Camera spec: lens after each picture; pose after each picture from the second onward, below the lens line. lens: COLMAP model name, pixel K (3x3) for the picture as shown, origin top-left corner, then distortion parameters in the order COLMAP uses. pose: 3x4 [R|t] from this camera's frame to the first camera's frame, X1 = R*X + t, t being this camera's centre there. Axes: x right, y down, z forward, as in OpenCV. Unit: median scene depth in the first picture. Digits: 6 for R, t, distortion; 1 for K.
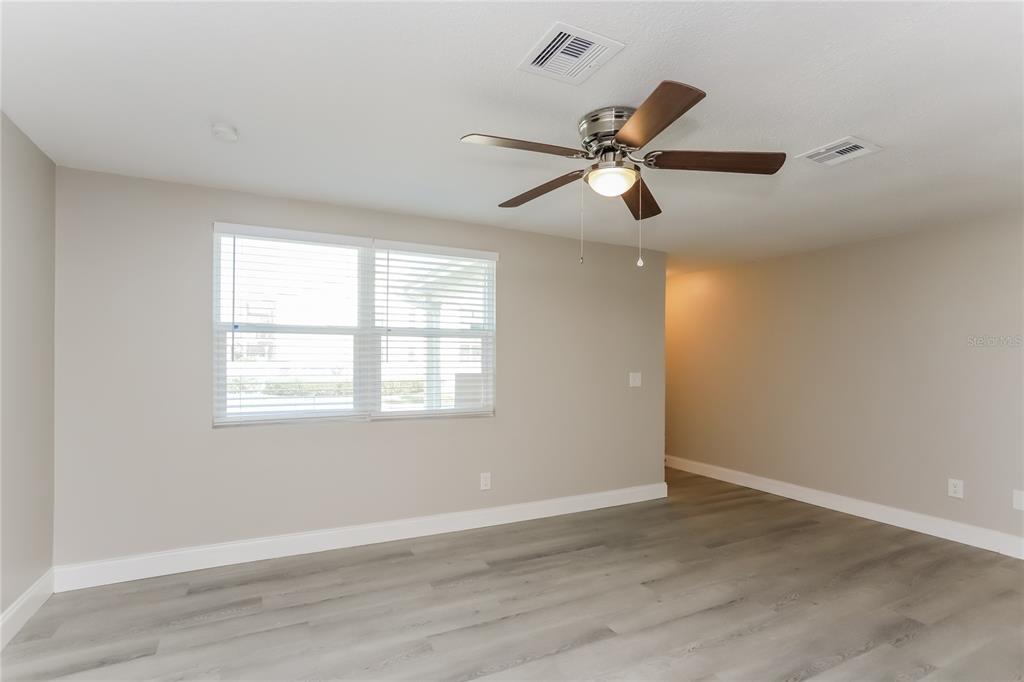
lens RADIAL K [[504.4, 0, 512.5], [0, 504.4, 337.9], [0, 0, 1]] dist [-0.002136, 0.002876]
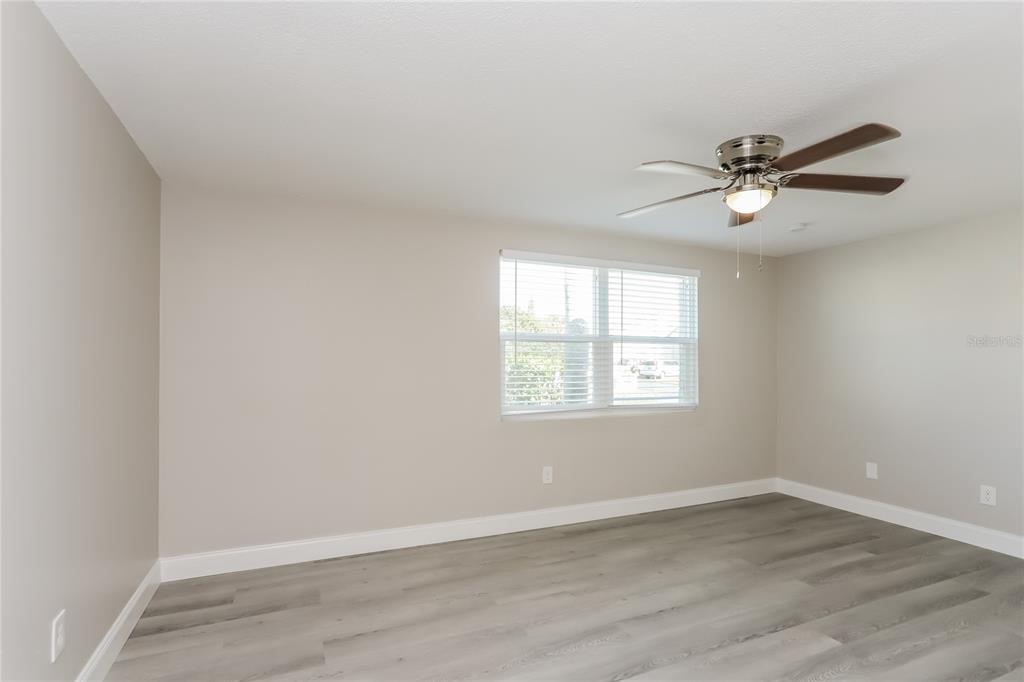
lens RADIAL K [[504.4, 0, 520.1], [0, 504.4, 339.0], [0, 0, 1]] dist [-0.002136, 0.002876]
pose [[0.999639, -0.002707, -0.026729, -0.403068], [0.002558, 0.999981, -0.005608, -0.006436], [0.026743, 0.005538, 0.999627, -0.159547]]
